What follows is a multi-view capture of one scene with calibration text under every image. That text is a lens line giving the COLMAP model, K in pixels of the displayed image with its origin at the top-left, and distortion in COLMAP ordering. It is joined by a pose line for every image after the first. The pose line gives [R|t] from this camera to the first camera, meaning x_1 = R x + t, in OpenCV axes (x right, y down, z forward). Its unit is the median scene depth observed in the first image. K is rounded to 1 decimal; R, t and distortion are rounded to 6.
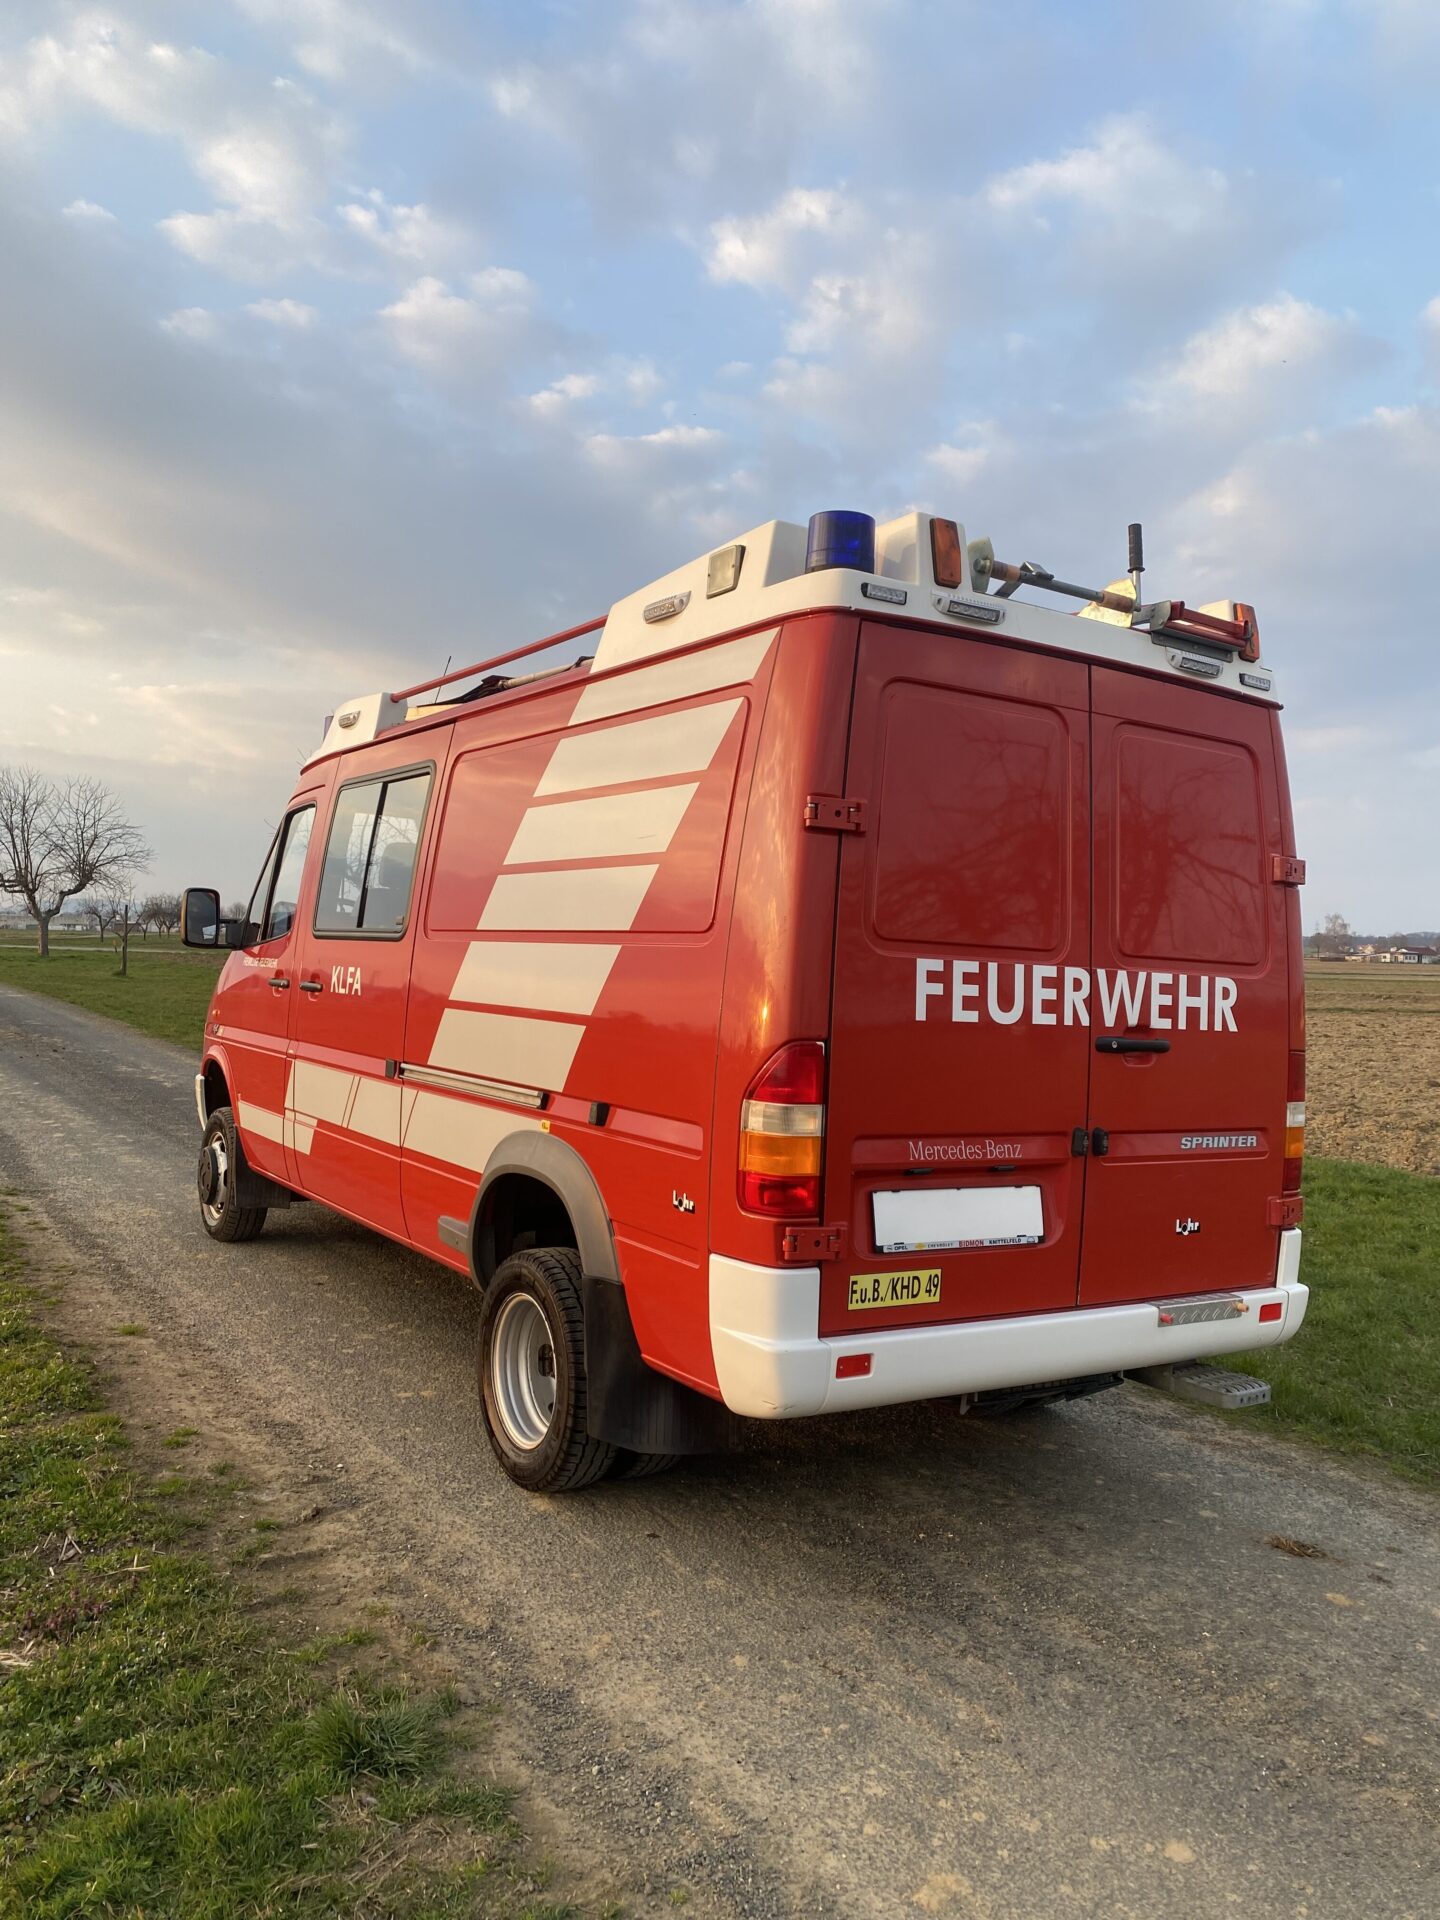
lens RADIAL K [[1490.1, 0, 780.4], [0, 1490.1, 960.7], [0, 0, 1]] dist [0.021900, -0.009548]
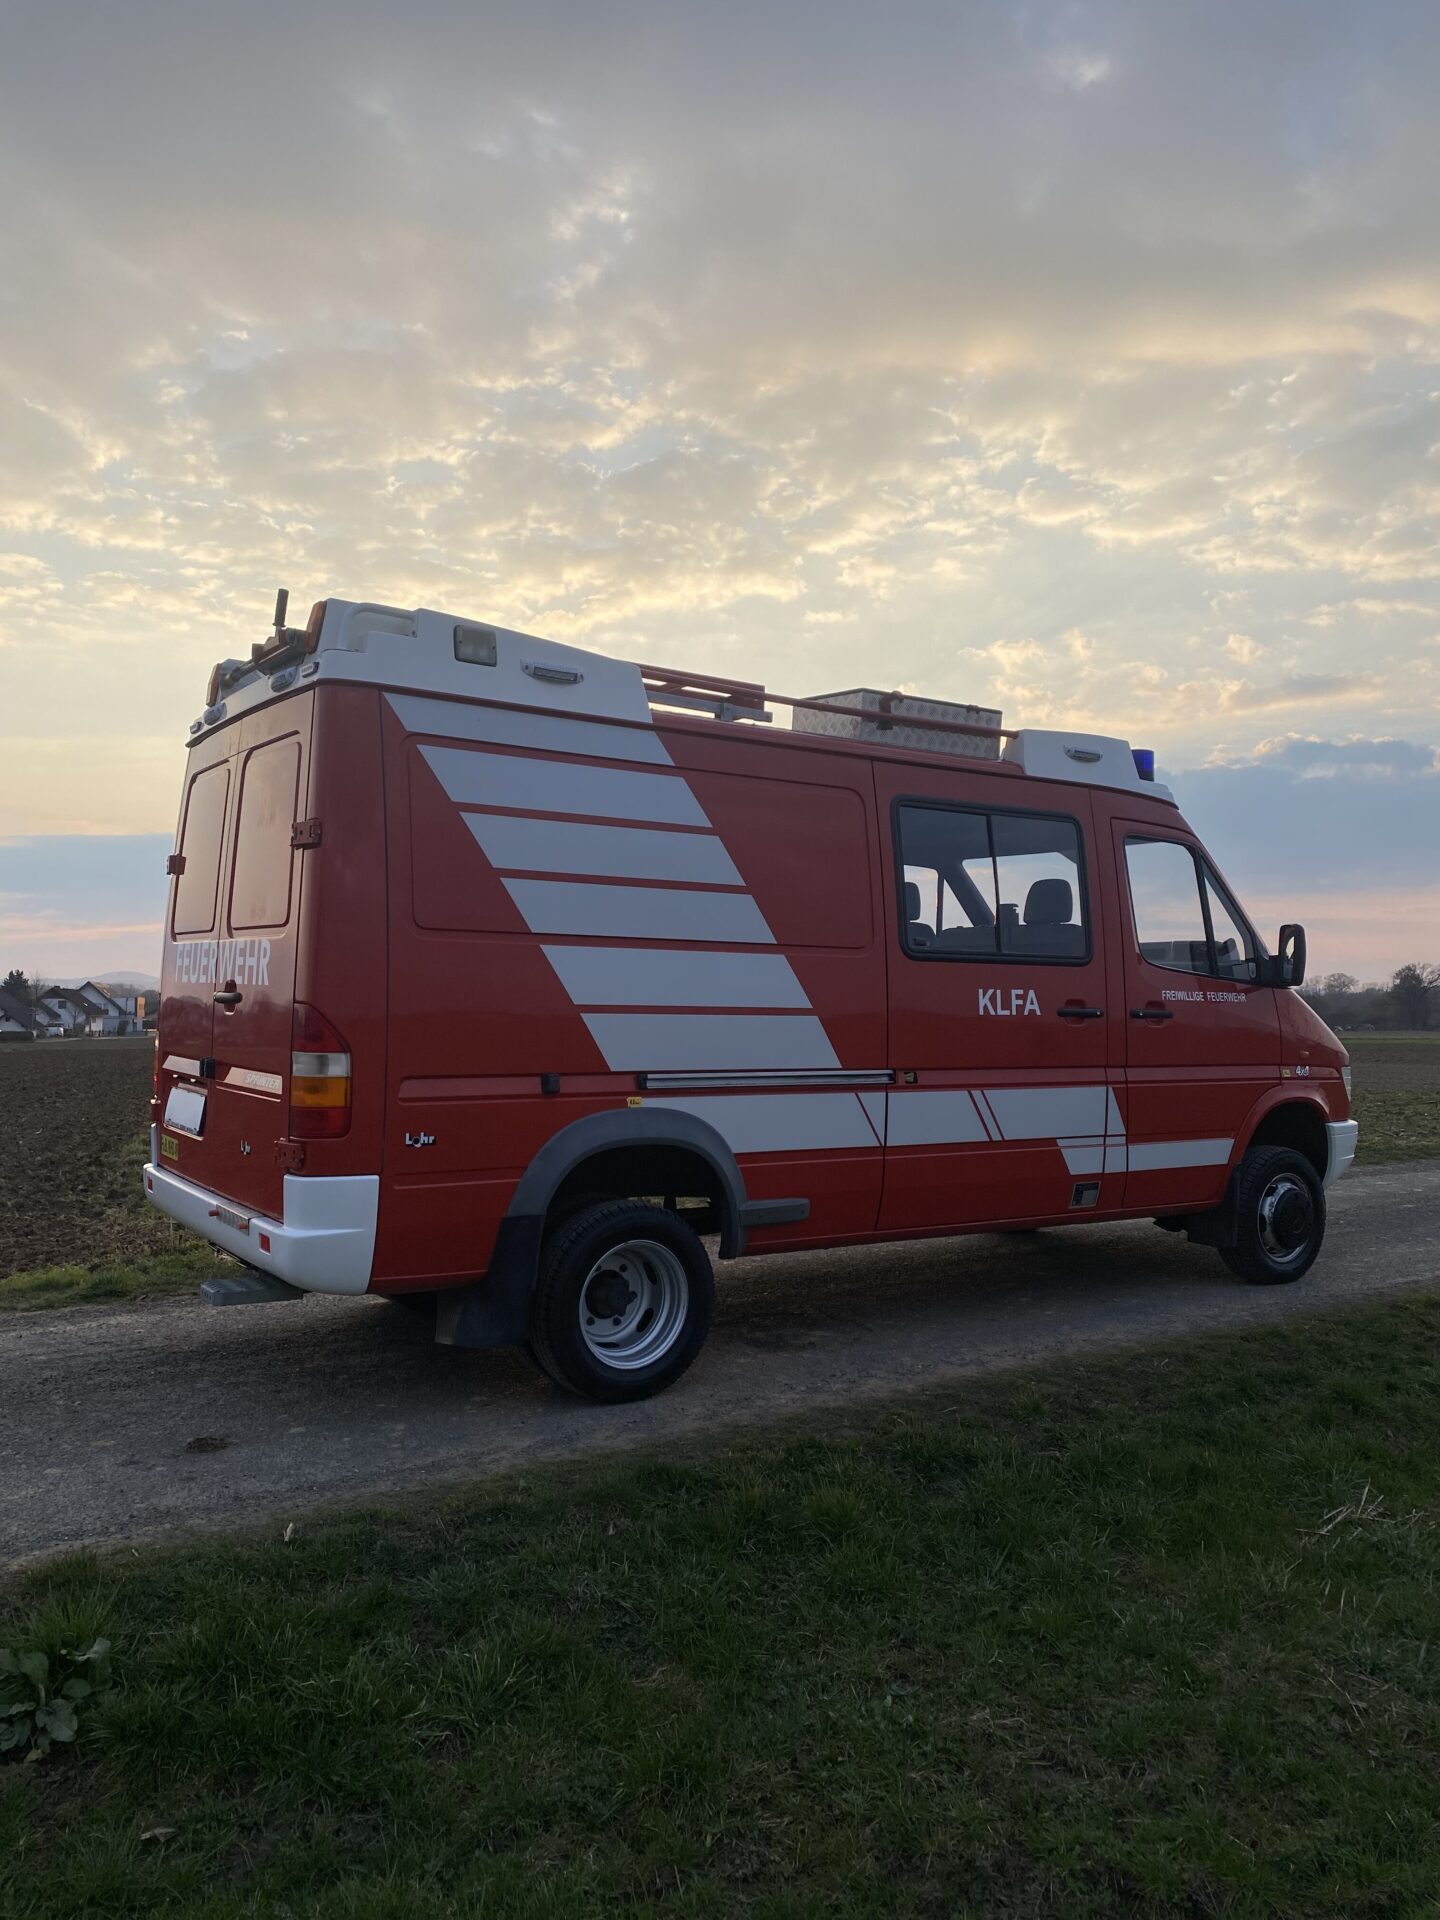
lens RADIAL K [[1489.6, 0, 674.9], [0, 1489.6, 905.3], [0, 0, 1]] dist [0.074439, -0.084609]
pose [[-0.031525, -0.101781, -0.994307, 1.500053], [-0.013775, 0.994751, -0.101390, 0.098436], [0.999408, 0.010500, -0.032762, 1.383365]]
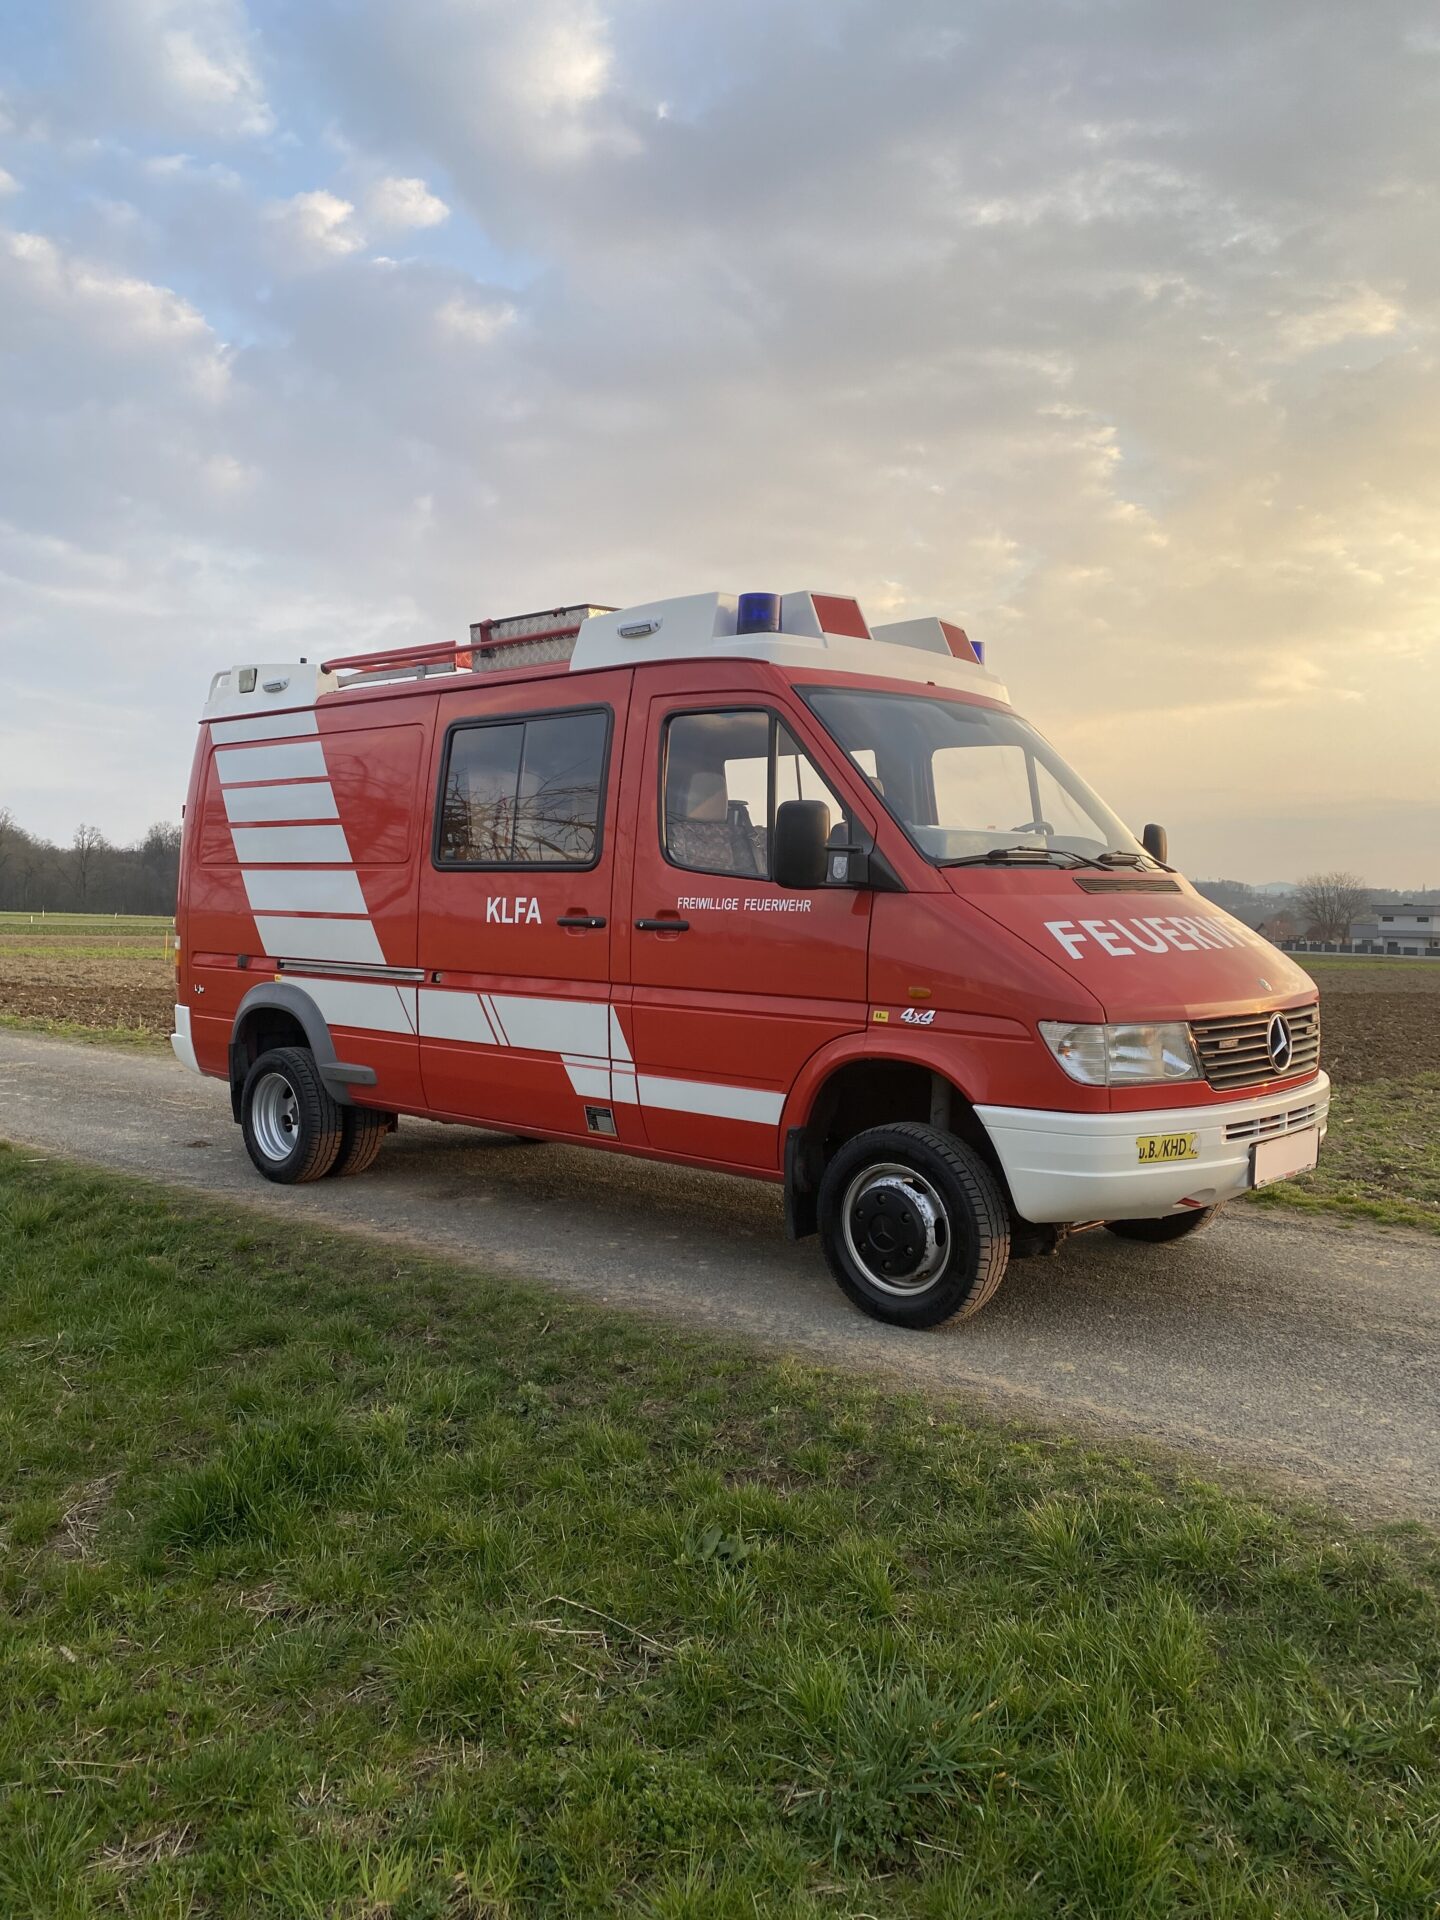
lens RADIAL K [[1435.3, 0, 719.9], [0, 1435.3, 927.2], [0, 0, 1]] dist [0.070409, -0.153877]
pose [[-0.973628, -0.048534, -0.222920, 0.101755], [-0.052016, 0.998598, 0.009769, 0.030209], [0.222133, 0.021107, -0.974788, 3.128078]]
